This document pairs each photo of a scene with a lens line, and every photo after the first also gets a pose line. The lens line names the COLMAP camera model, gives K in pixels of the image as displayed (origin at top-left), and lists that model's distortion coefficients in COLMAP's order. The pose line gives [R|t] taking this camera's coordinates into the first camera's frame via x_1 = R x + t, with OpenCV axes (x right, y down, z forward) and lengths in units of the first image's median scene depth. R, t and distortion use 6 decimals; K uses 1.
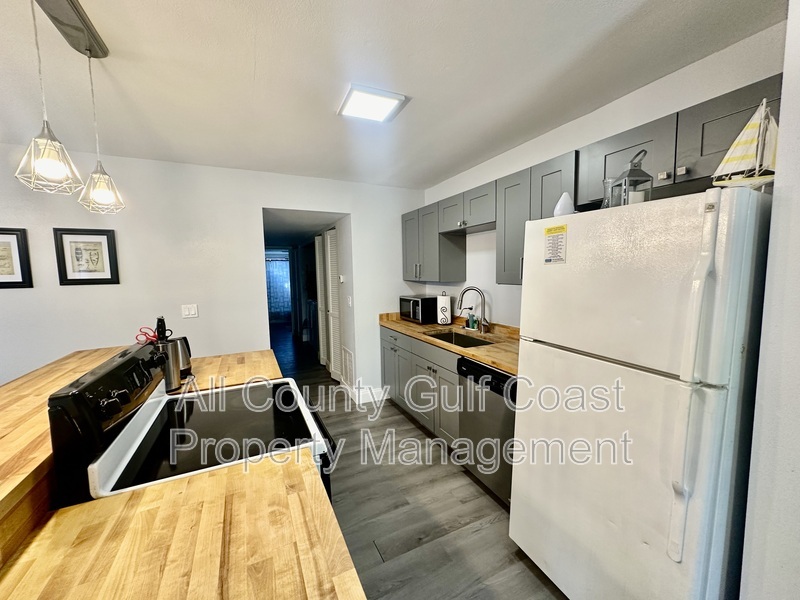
lens RADIAL K [[317.9, 0, 394.6], [0, 317.9, 299.0], [0, 0, 1]] dist [-0.002280, -0.000057]
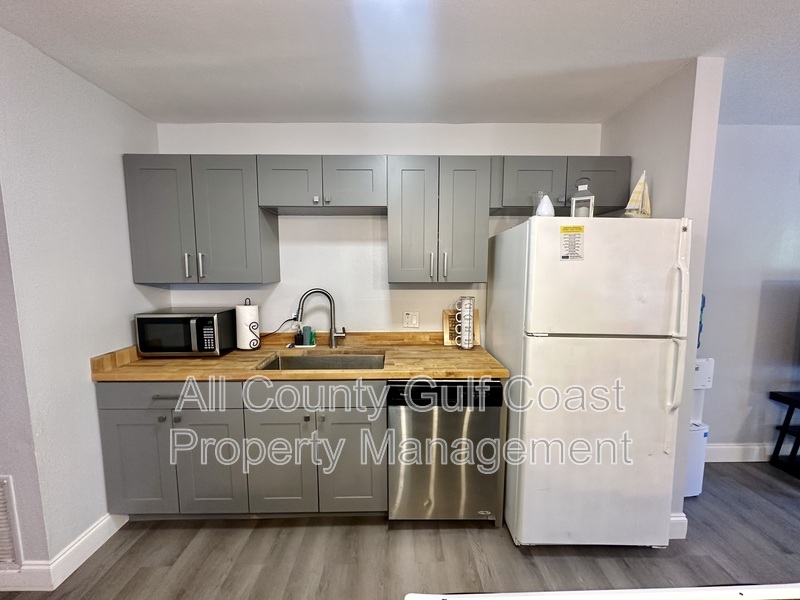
lens RADIAL K [[317.9, 0, 394.6], [0, 317.9, 299.0], [0, 0, 1]] dist [-0.002280, -0.000057]
pose [[0.415940, -0.070298, 0.906671, -0.366761], [0.072932, 0.996375, 0.043795, -0.035175], [-0.906463, 0.047909, 0.419559, 0.543955]]
